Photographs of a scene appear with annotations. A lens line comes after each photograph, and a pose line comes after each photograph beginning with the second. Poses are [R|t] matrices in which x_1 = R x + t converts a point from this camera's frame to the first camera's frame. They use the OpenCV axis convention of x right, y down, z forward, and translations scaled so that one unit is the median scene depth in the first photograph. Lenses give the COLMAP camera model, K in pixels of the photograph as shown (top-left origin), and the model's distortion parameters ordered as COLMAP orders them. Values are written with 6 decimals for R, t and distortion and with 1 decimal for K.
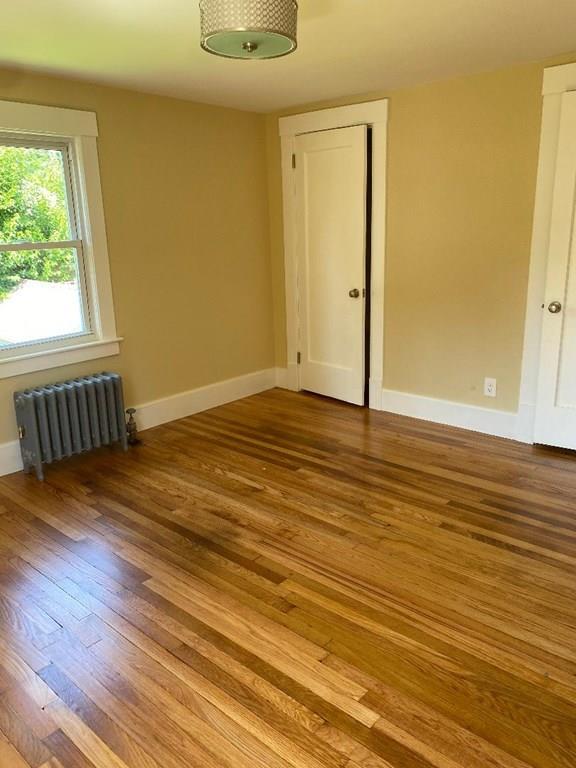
lens RADIAL K [[583.5, 0, 289.3], [0, 583.5, 375.1], [0, 0, 1]] dist [0.001744, 0.005509]
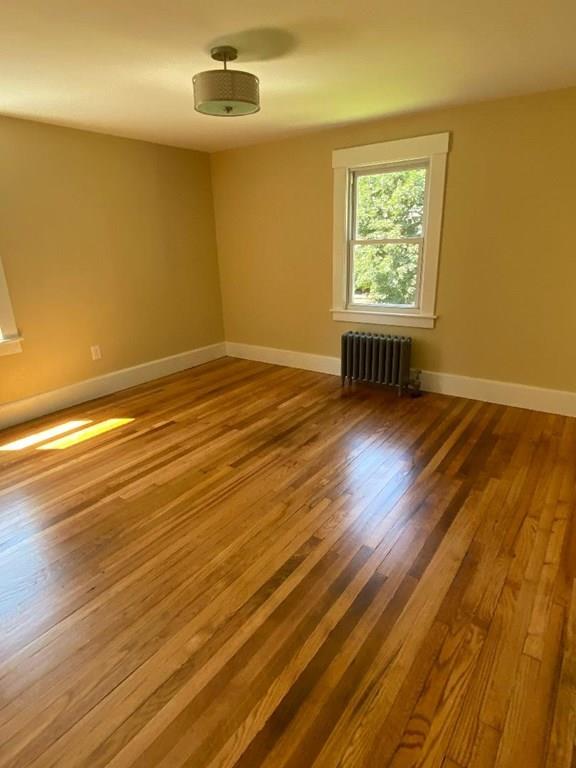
lens RADIAL K [[443.2, 0, 302.3], [0, 443.2, 380.7], [0, 0, 1]] dist [0.037413, -0.033634]
pose [[0.112426, 0.330317, -0.937151, 0.790644], [-0.230901, 0.925998, 0.298686, -0.194681], [0.966460, 0.182809, 0.180376, 0.703111]]
